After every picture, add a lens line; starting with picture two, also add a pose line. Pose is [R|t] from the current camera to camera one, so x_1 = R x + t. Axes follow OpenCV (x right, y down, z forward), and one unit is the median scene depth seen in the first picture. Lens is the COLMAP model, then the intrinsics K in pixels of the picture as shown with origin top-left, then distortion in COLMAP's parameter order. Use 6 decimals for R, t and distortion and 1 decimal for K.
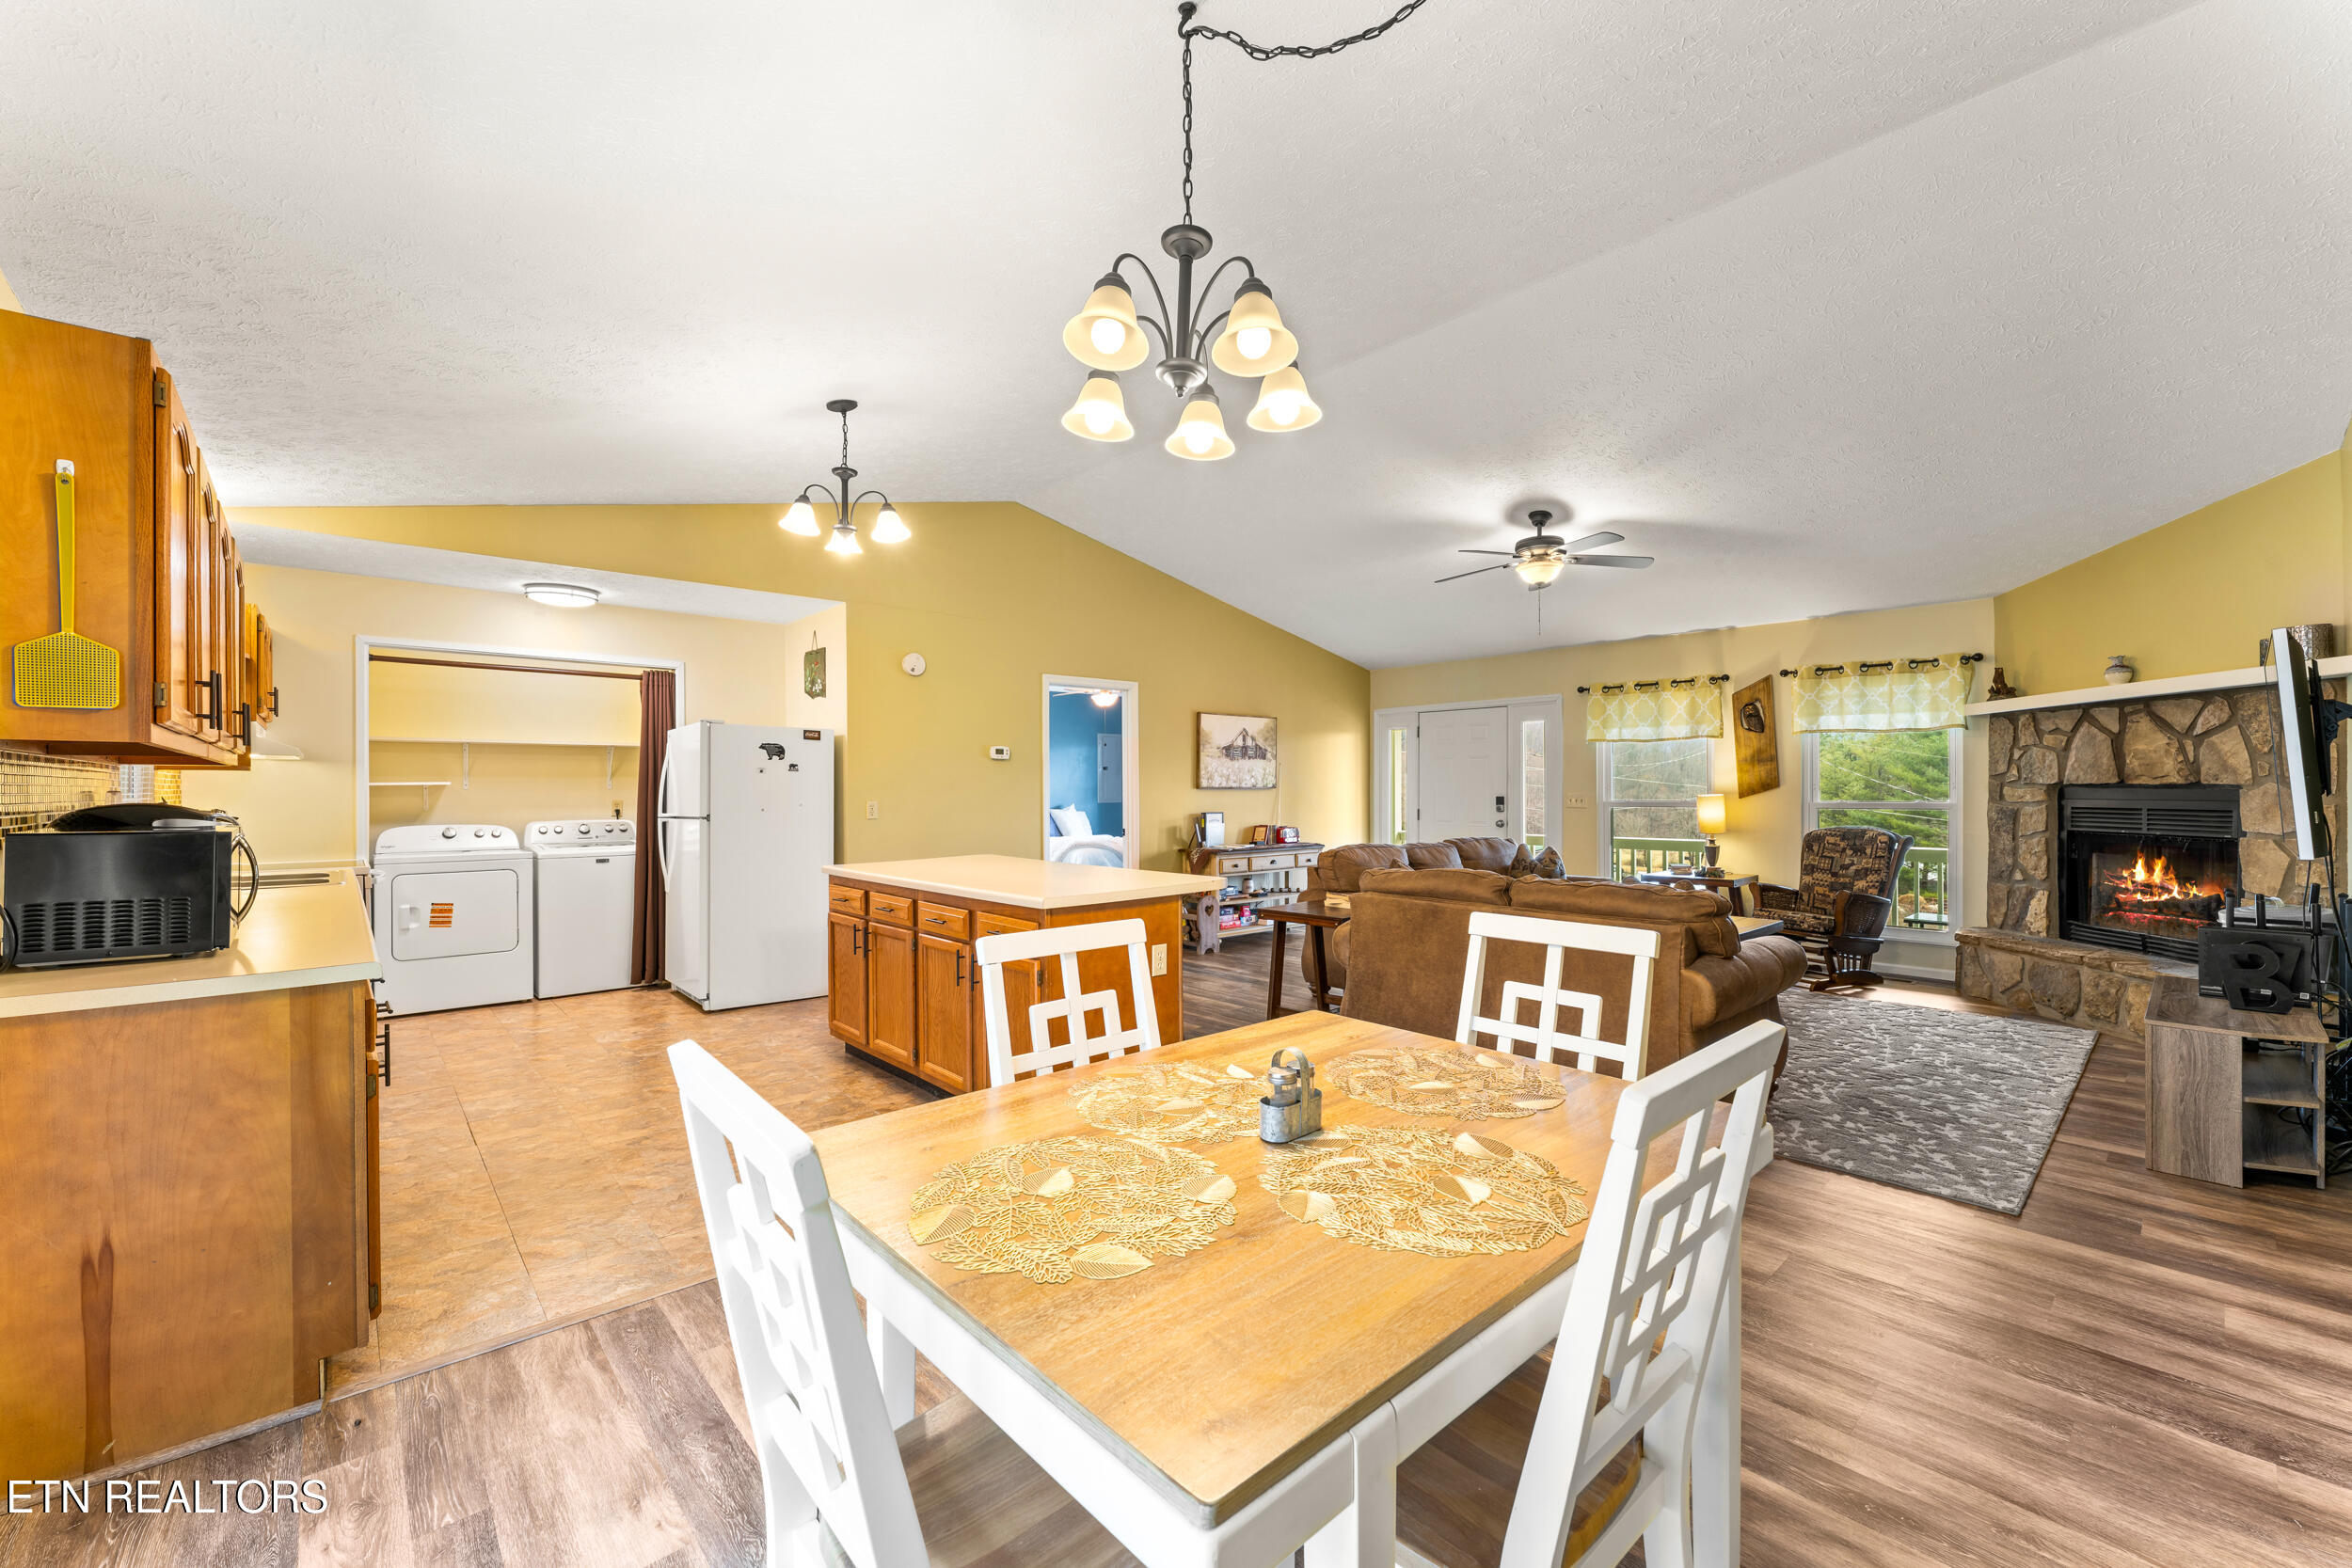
lens RADIAL K [[928.6, 0, 1179.2], [0, 928.6, 791.6], [0, 0, 1]] dist [0.001441, -0.000254]
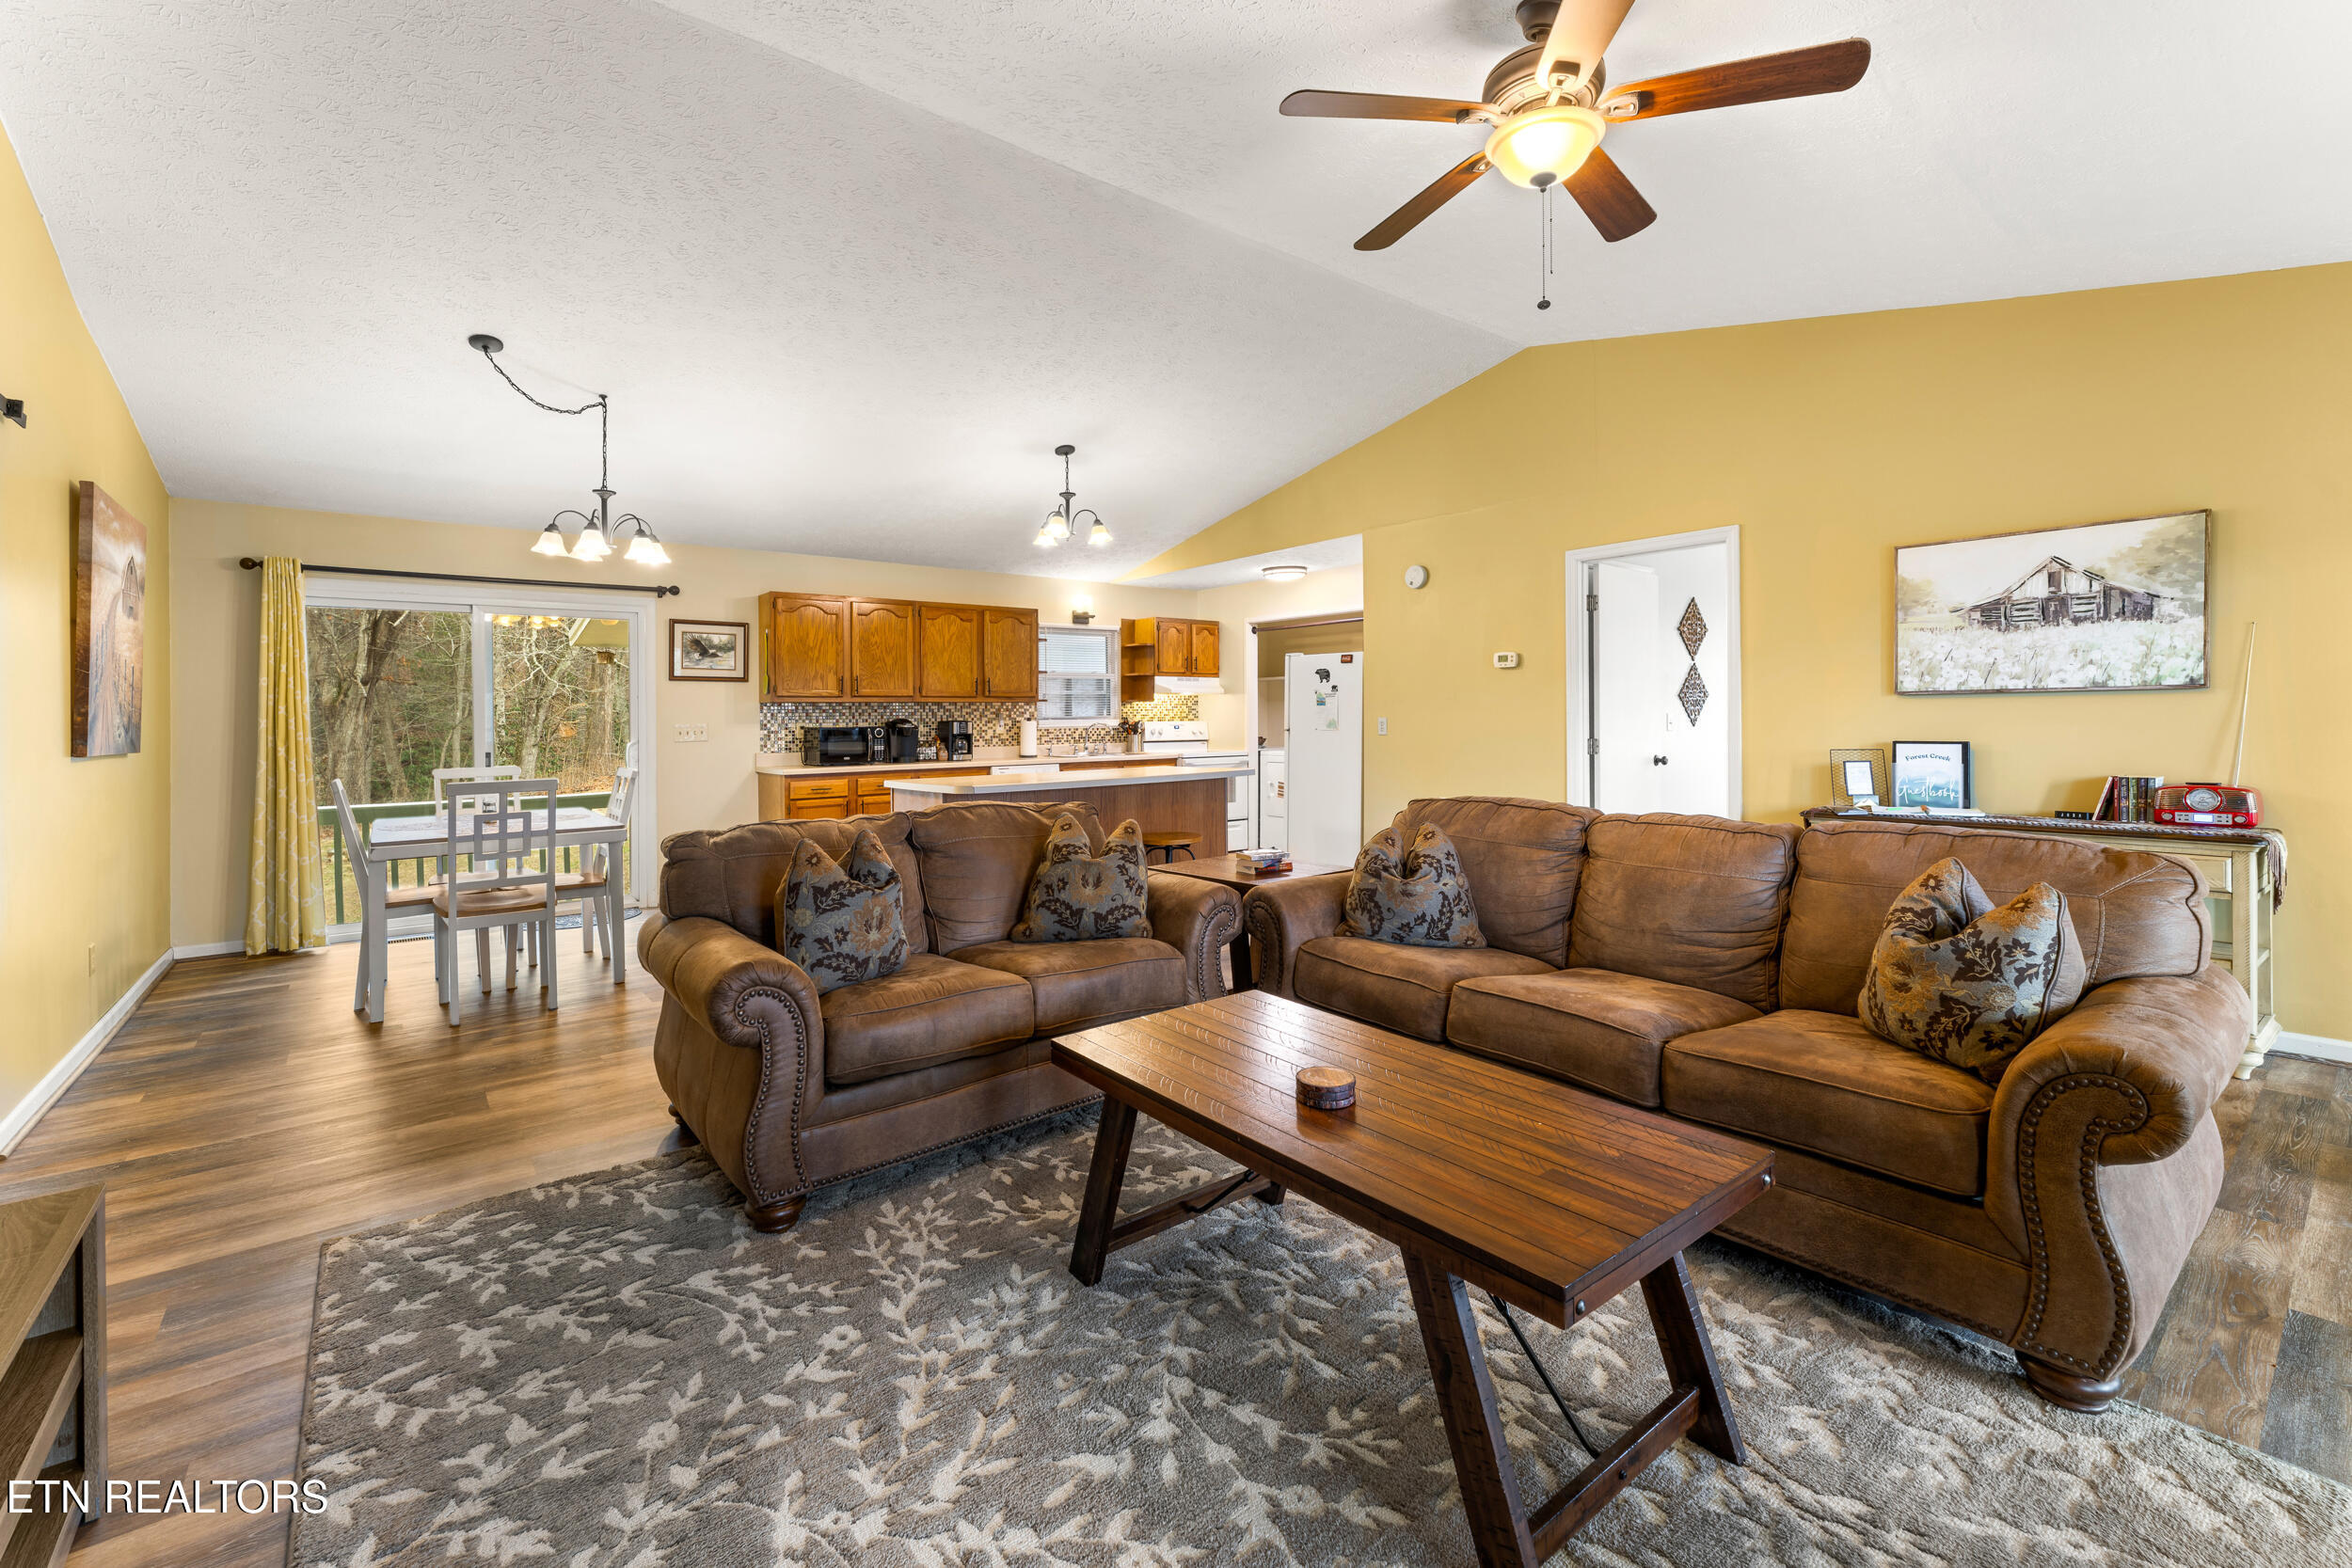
lens RADIAL K [[988.6, 0, 1174.6], [0, 988.6, 710.9], [0, 0, 1]] dist [-0.001394, -0.000177]
pose [[-0.055316, -0.003083, -0.998464, 0.895075], [0.012572, 0.999914, -0.003784, 0.004620], [0.998390, -0.012762, -0.055272, 0.934142]]
